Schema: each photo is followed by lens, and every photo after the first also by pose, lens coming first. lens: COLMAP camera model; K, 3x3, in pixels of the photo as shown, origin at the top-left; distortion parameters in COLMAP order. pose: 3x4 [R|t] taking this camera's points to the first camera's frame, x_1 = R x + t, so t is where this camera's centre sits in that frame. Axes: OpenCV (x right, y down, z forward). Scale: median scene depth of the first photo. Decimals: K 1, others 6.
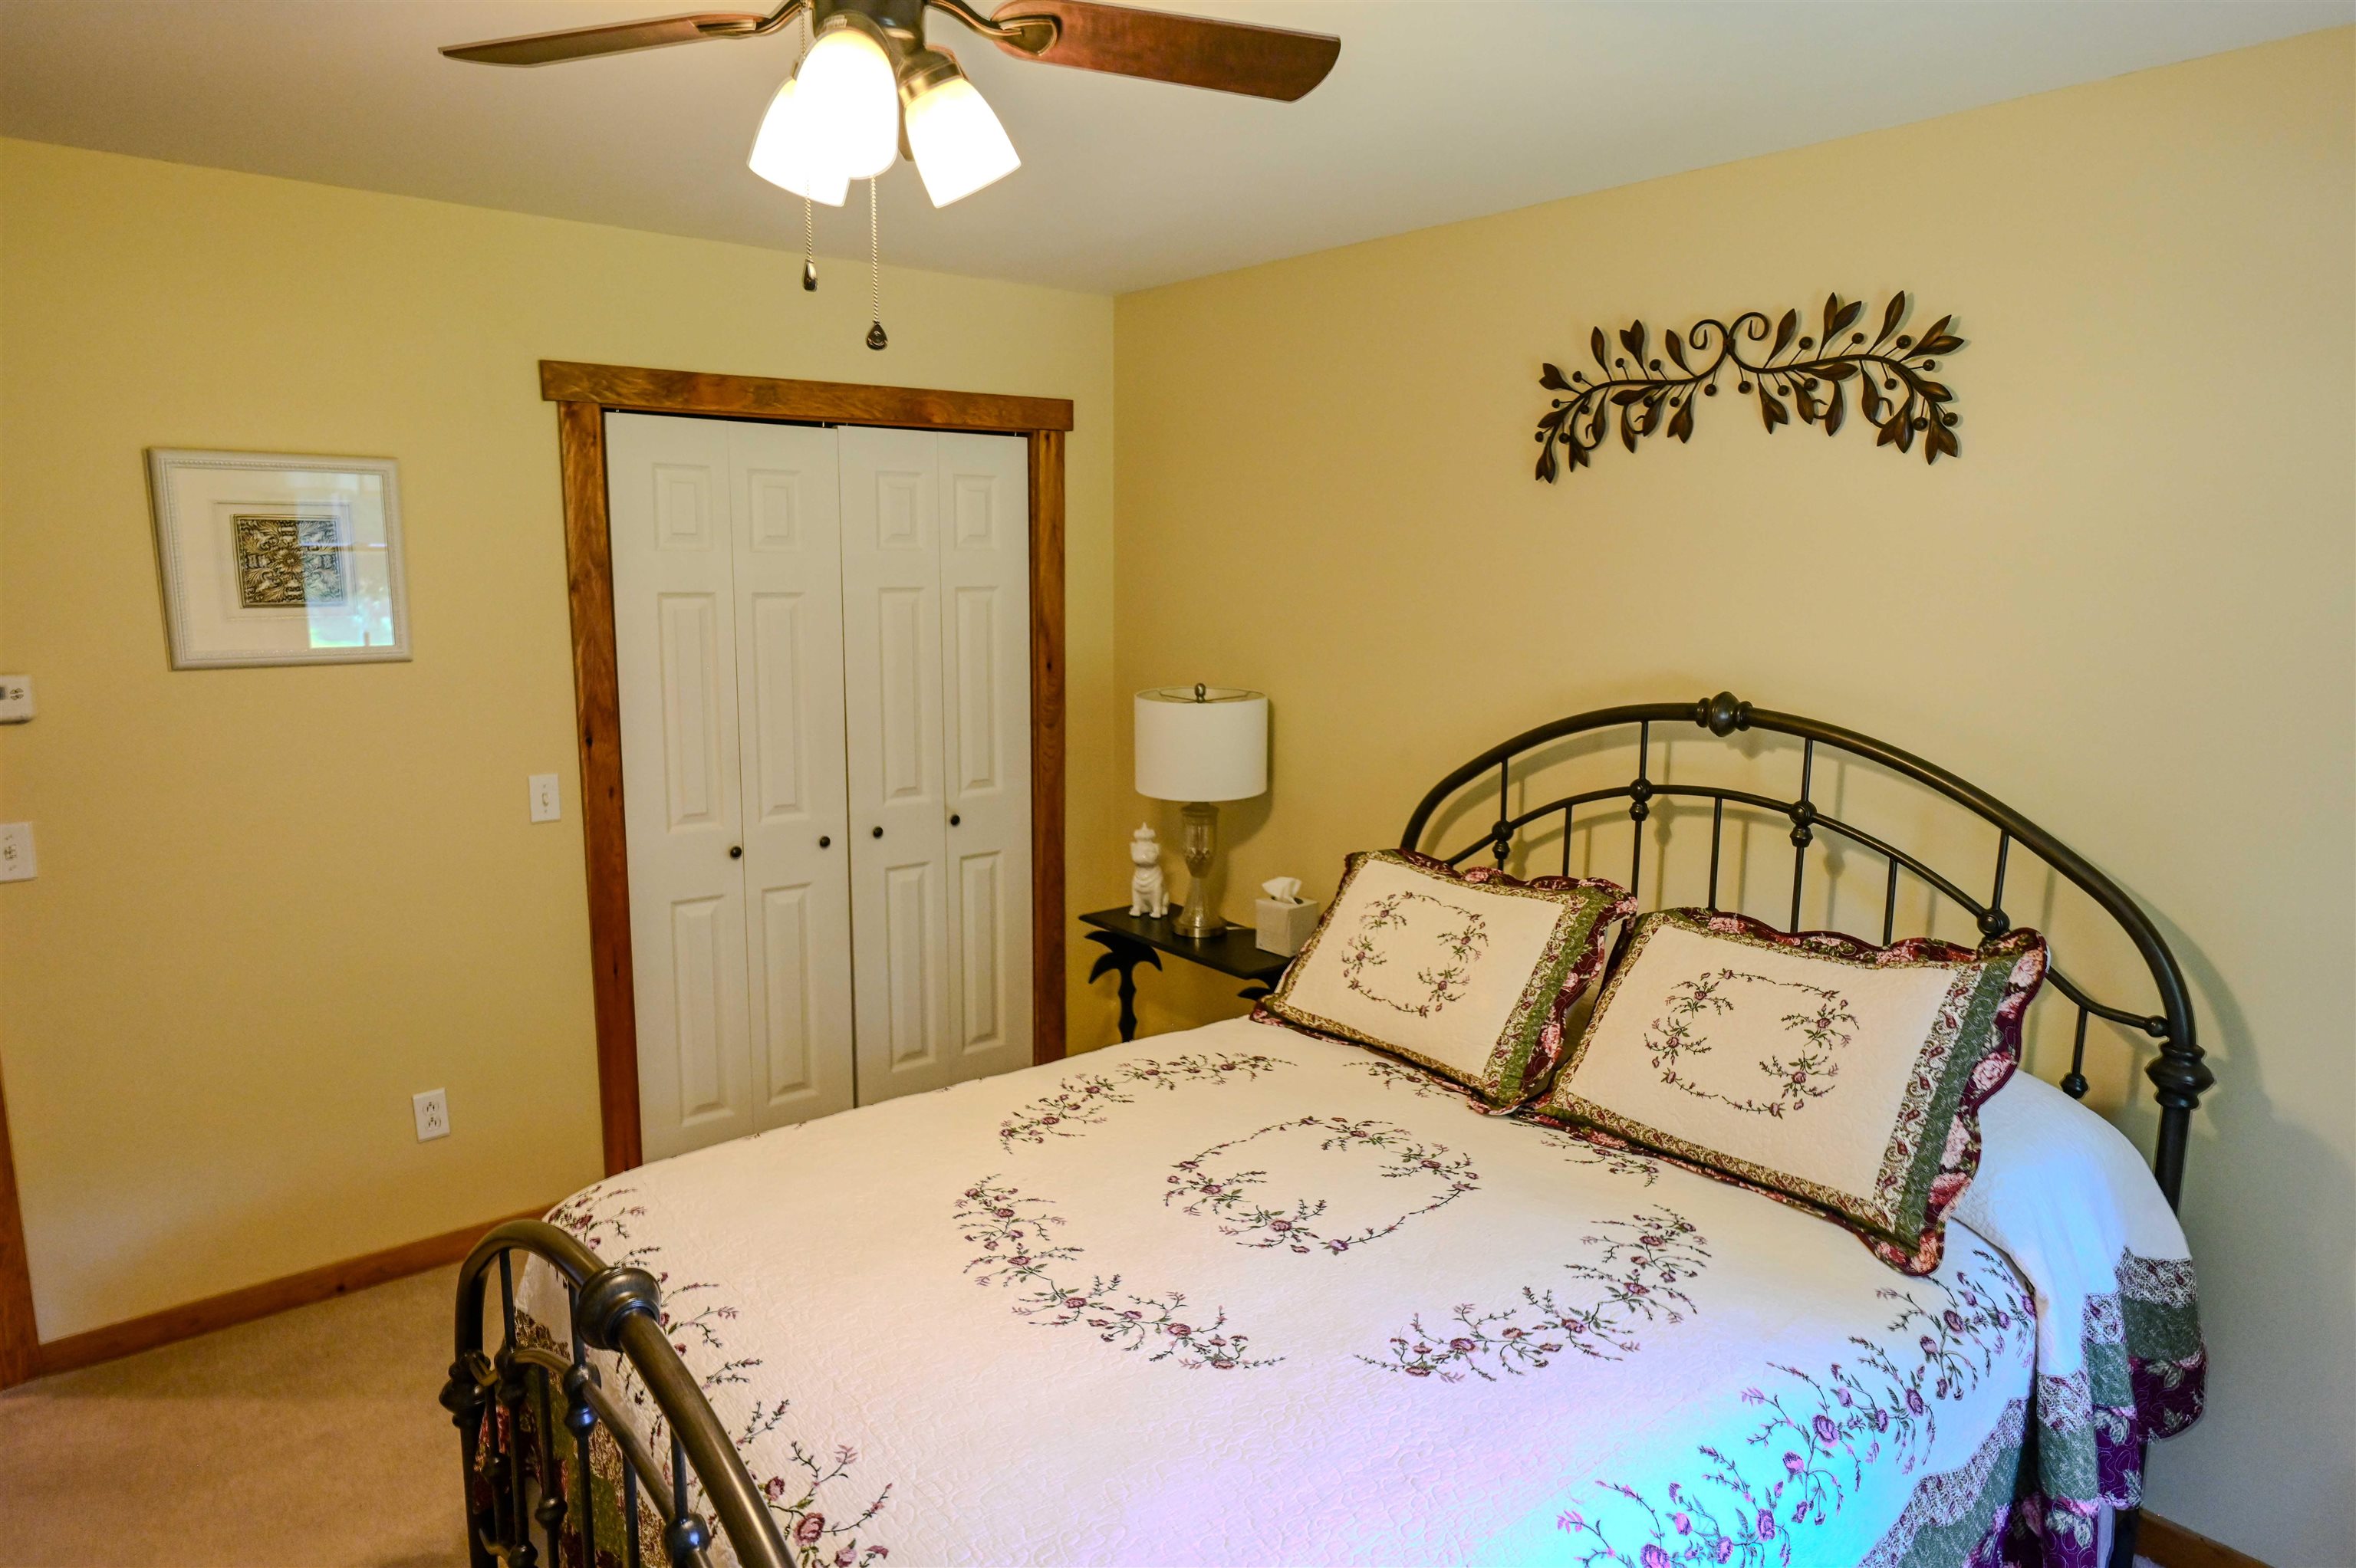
lens RADIAL K [[1408.5, 0, 1178.0], [0, 1408.5, 784.0], [0, 0, 1]] dist [-0.003780, -0.000232]
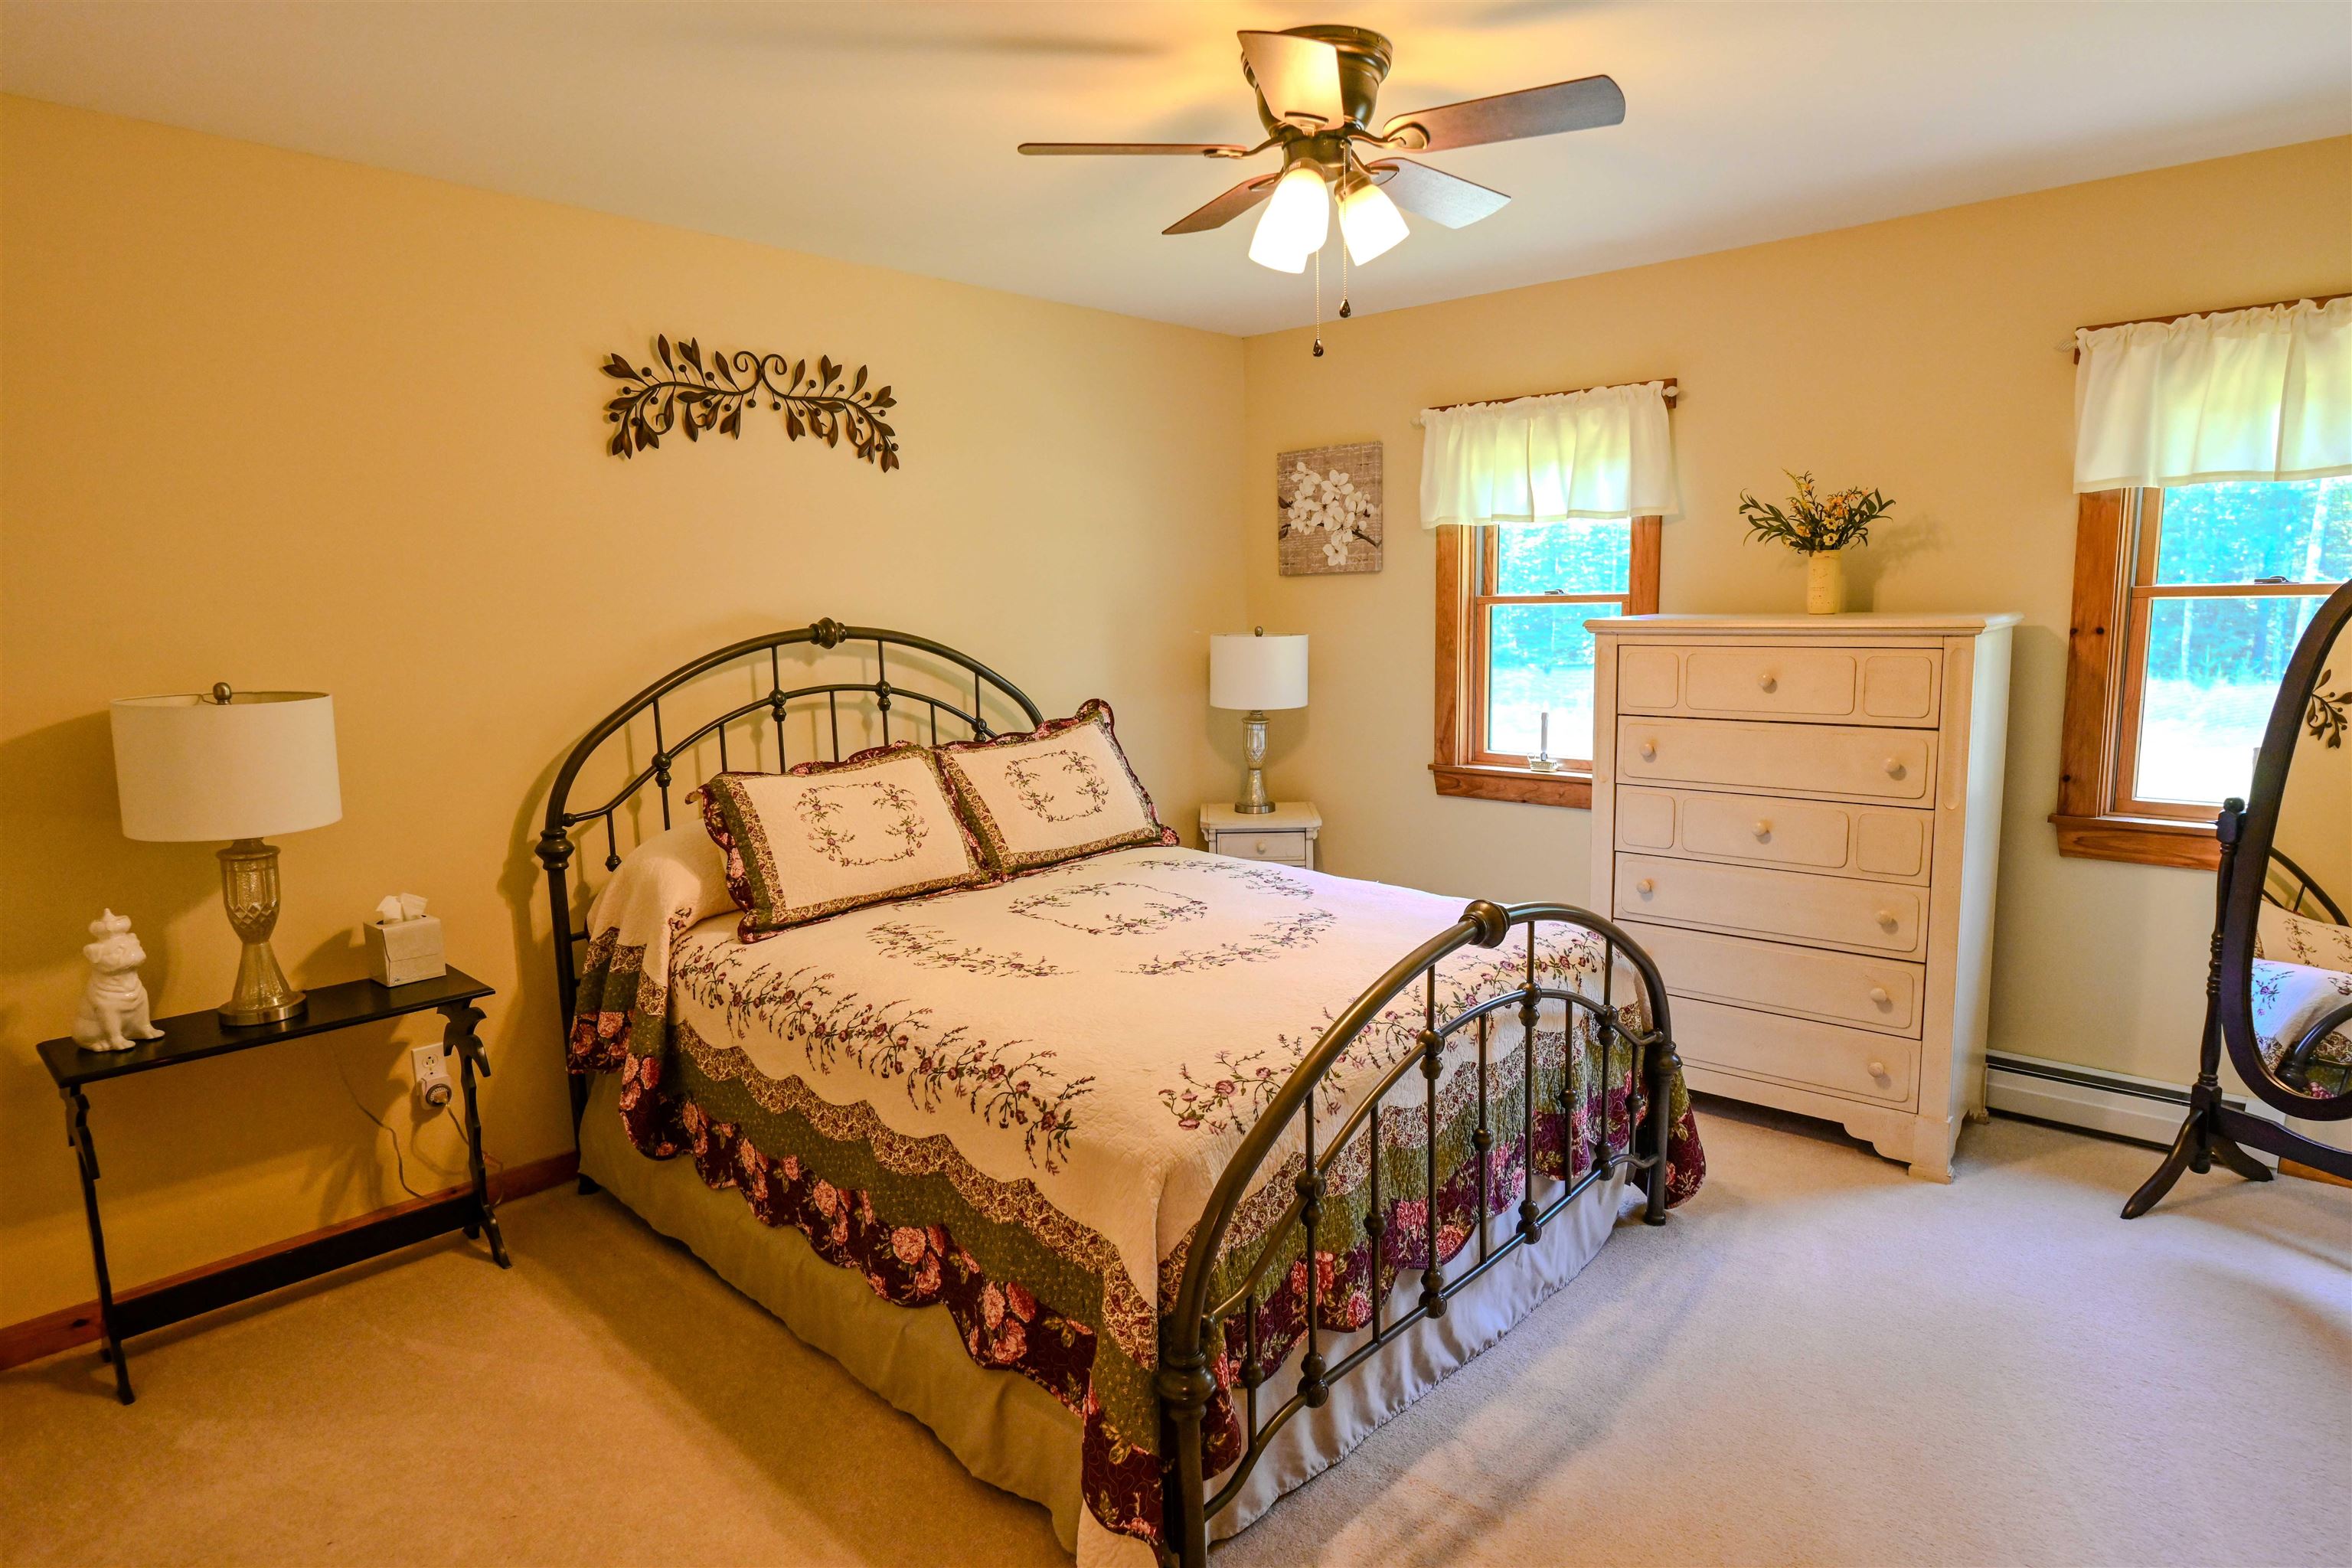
lens RADIAL K [[1406.2, 0, 1176.0], [0, 1406.2, 784.0], [0, 0, 1]] dist [-0.003780, -0.000232]
pose [[-0.161792, -0.135022, 0.977544, -1.085588], [0.178593, 0.970232, 0.163571, -0.070175], [-0.970530, 0.201047, -0.132862, 0.858524]]
